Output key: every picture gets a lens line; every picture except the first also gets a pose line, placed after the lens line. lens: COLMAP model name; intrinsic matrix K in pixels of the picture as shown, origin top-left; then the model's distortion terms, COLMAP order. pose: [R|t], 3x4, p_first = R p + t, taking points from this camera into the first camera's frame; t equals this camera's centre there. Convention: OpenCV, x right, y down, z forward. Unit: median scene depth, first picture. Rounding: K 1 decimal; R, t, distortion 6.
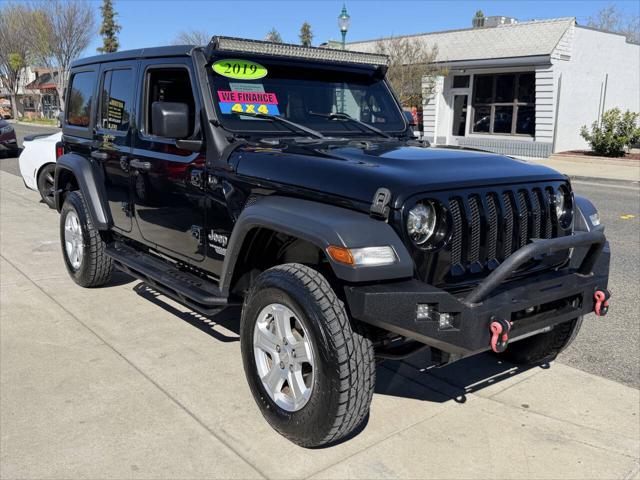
lens RADIAL K [[608.1, 0, 321.6], [0, 608.1, 243.6], [0, 0, 1]] dist [0.010451, 0.000000]
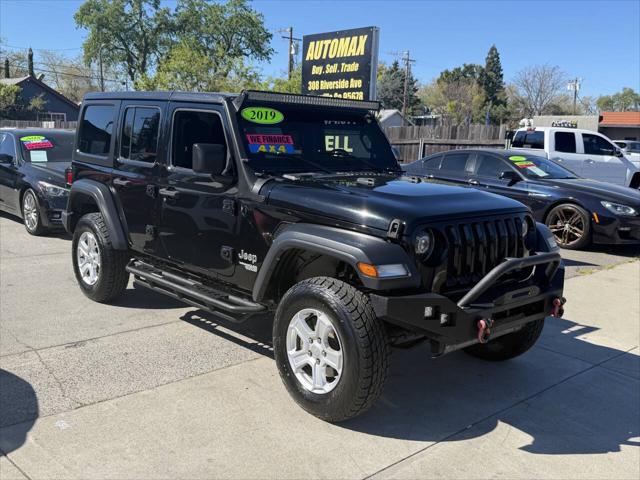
lens RADIAL K [[641.3, 0, 323.6], [0, 641.3, 238.0], [0, 0, 1]] dist [0.041241, 0.000000]
pose [[0.996791, 0.002871, 0.079995, -0.119198], [0.000146, 0.999290, -0.037677, 0.001529], [-0.080047, 0.037567, 0.996083, -0.266331]]
